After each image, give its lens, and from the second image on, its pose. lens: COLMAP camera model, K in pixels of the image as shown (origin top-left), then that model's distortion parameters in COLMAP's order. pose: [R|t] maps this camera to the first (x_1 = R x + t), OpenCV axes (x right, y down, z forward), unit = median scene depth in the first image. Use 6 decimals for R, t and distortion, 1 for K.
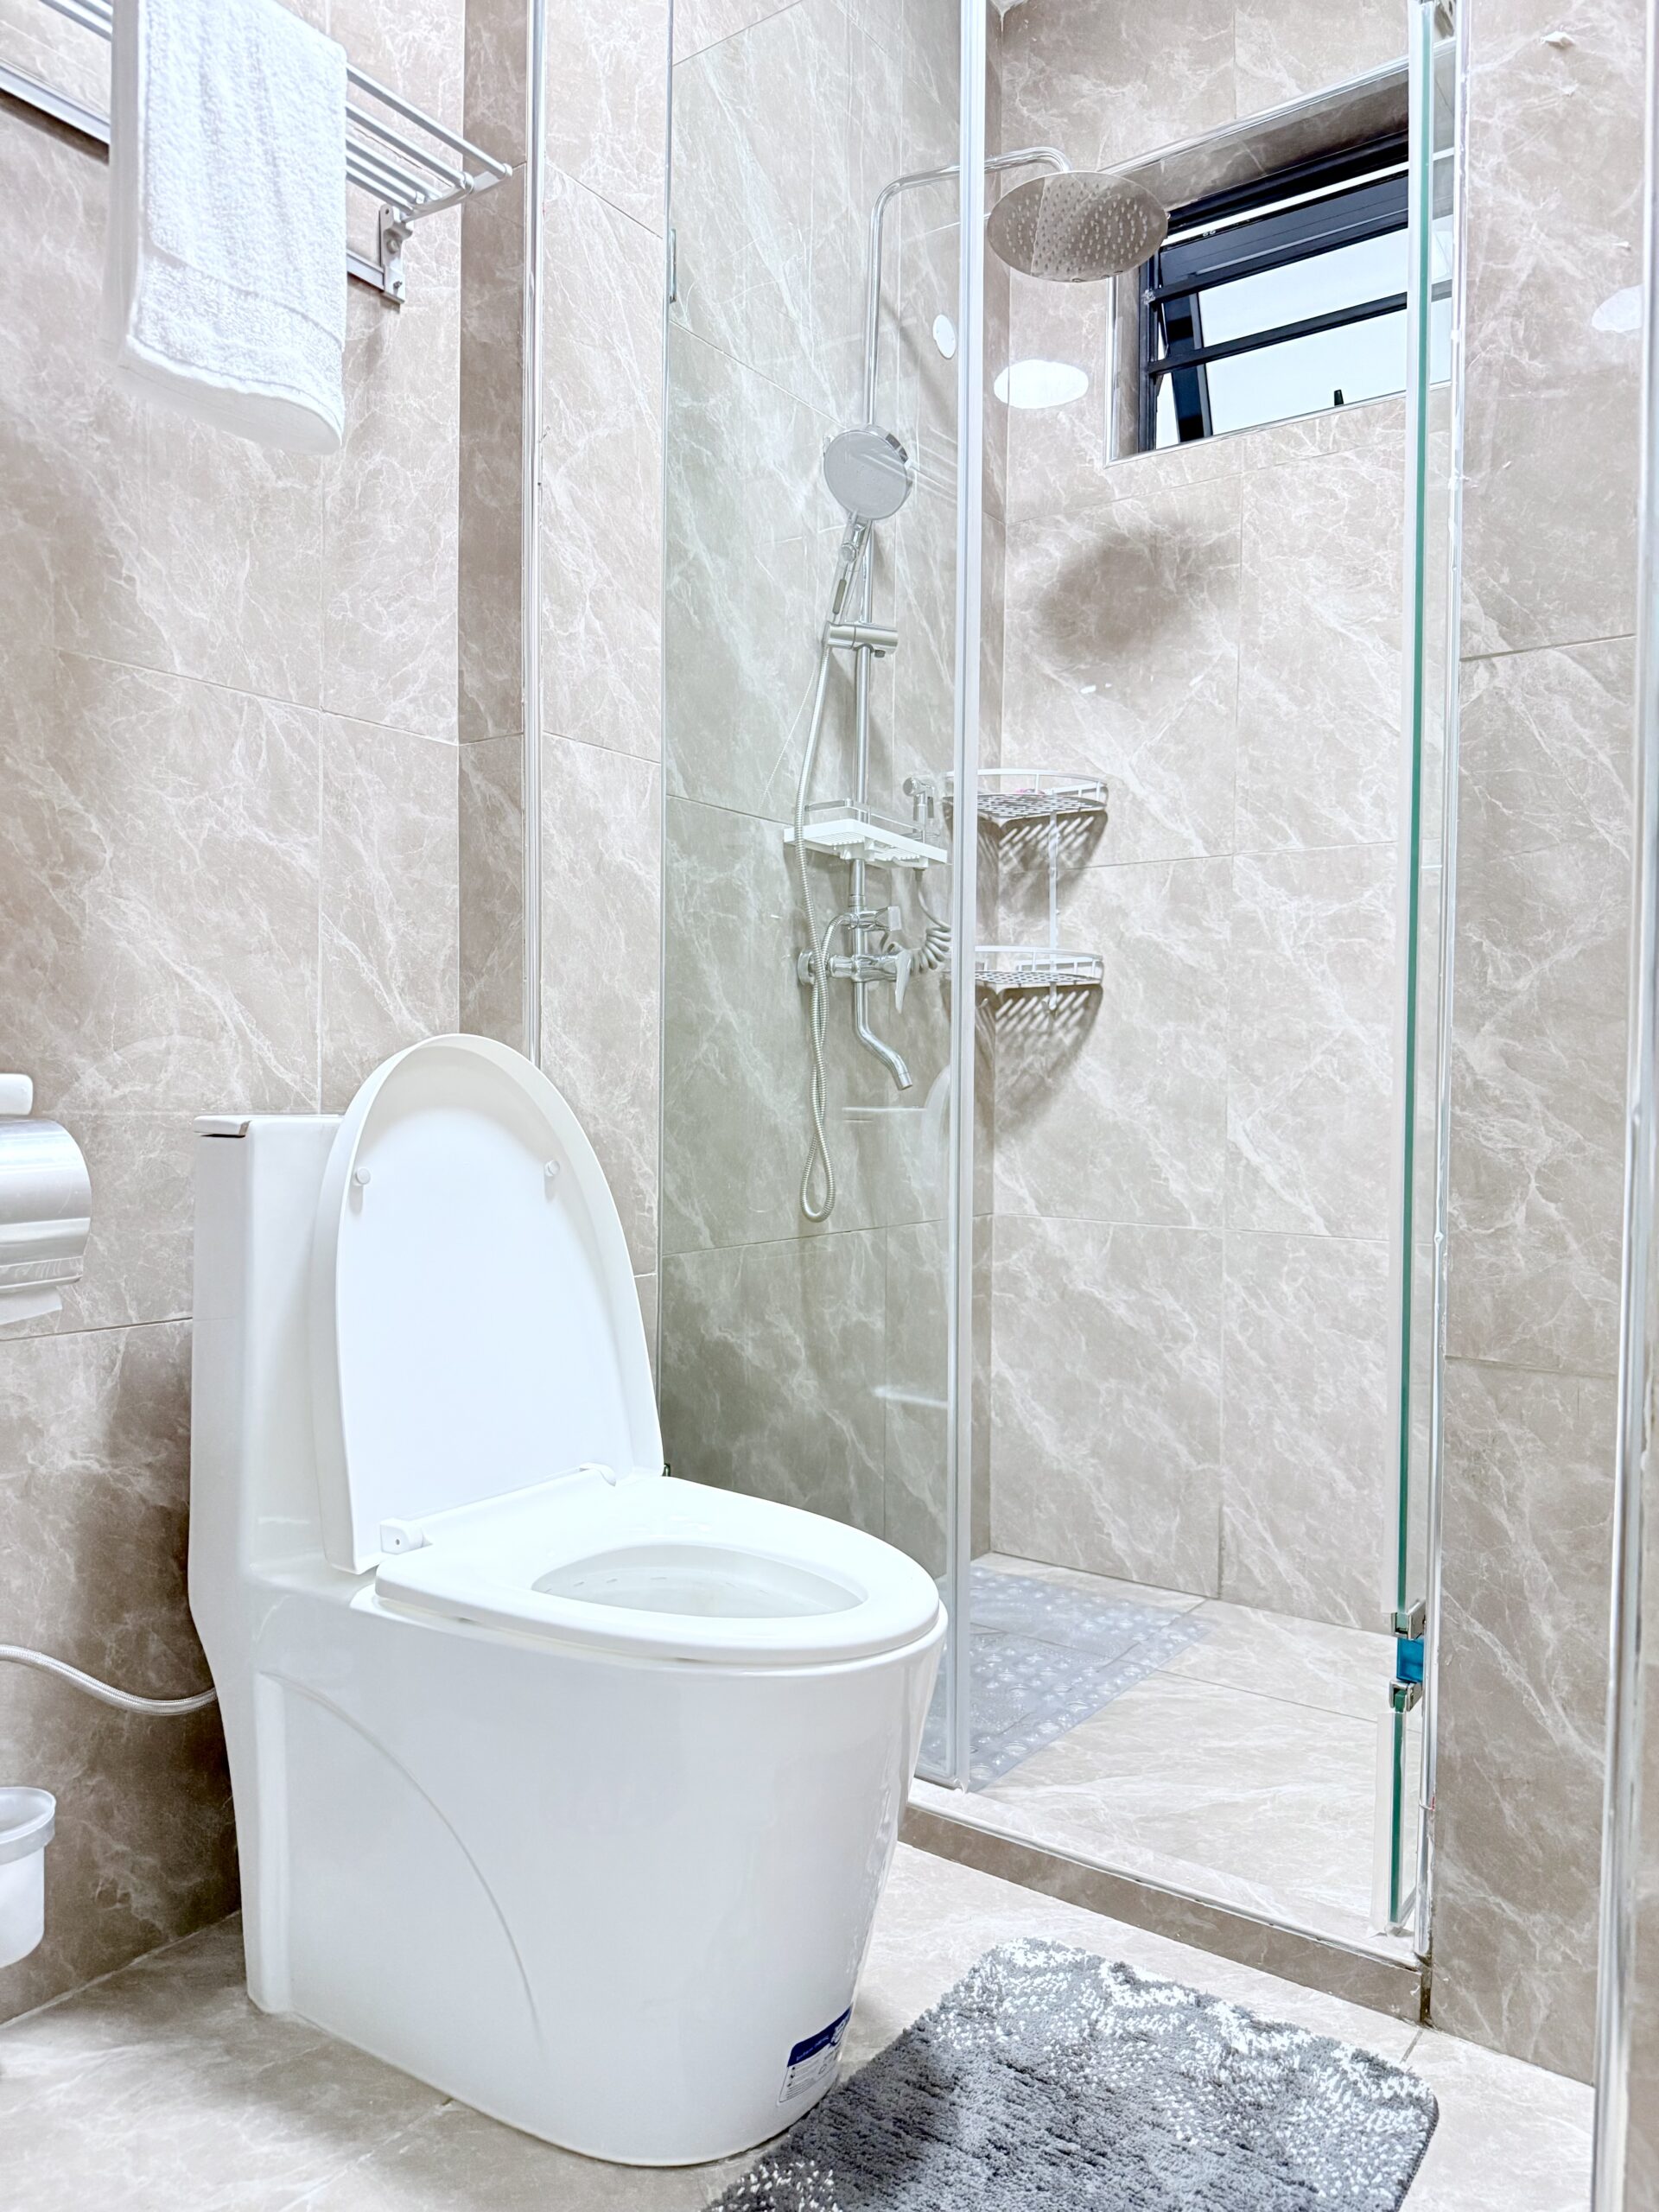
lens RADIAL K [[1571.5, 0, 818.3], [0, 1571.5, 1105.7], [0, 0, 1]] dist [0.091639, -0.132421]
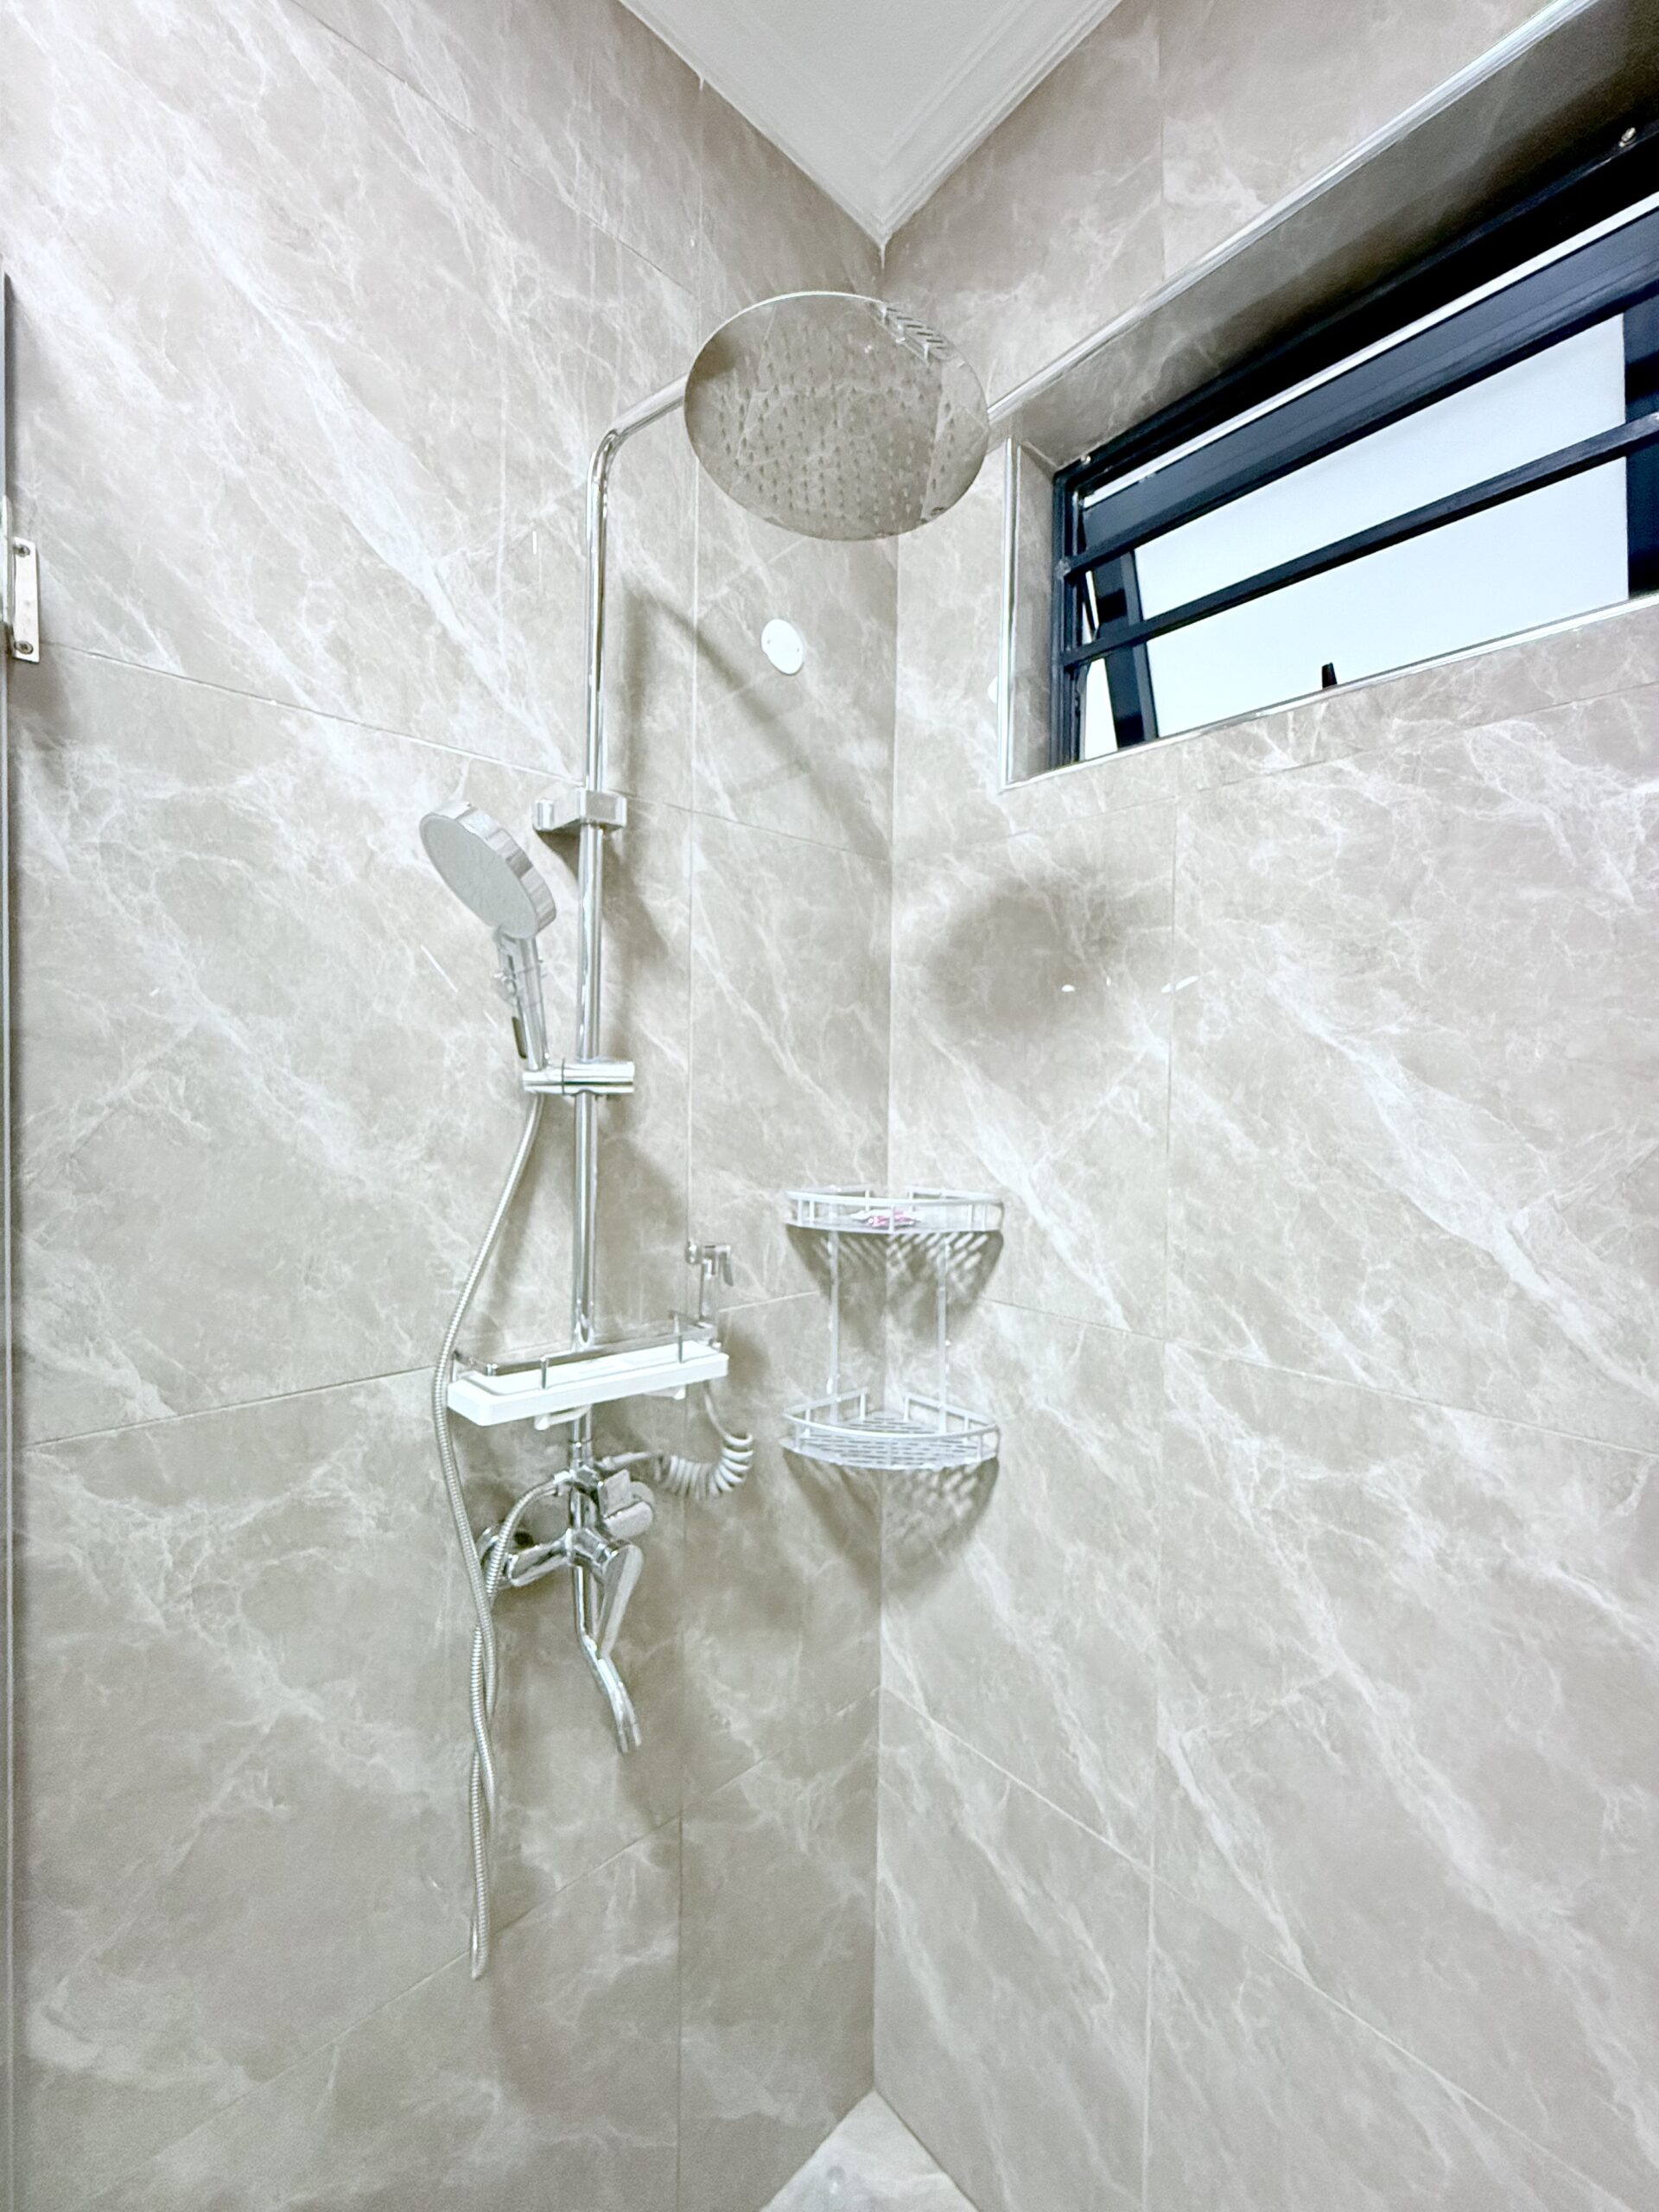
lens RADIAL K [[883.1, 0, 829.1], [0, 883.1, 1094.1], [0, 0, 1]] dist [0.025802, -0.016513]
pose [[0.977799, 0.003671, -0.209513, 0.193490], [-0.004312, 0.999987, -0.002601, -0.257152], [0.209501, 0.003447, 0.977802, 0.570196]]
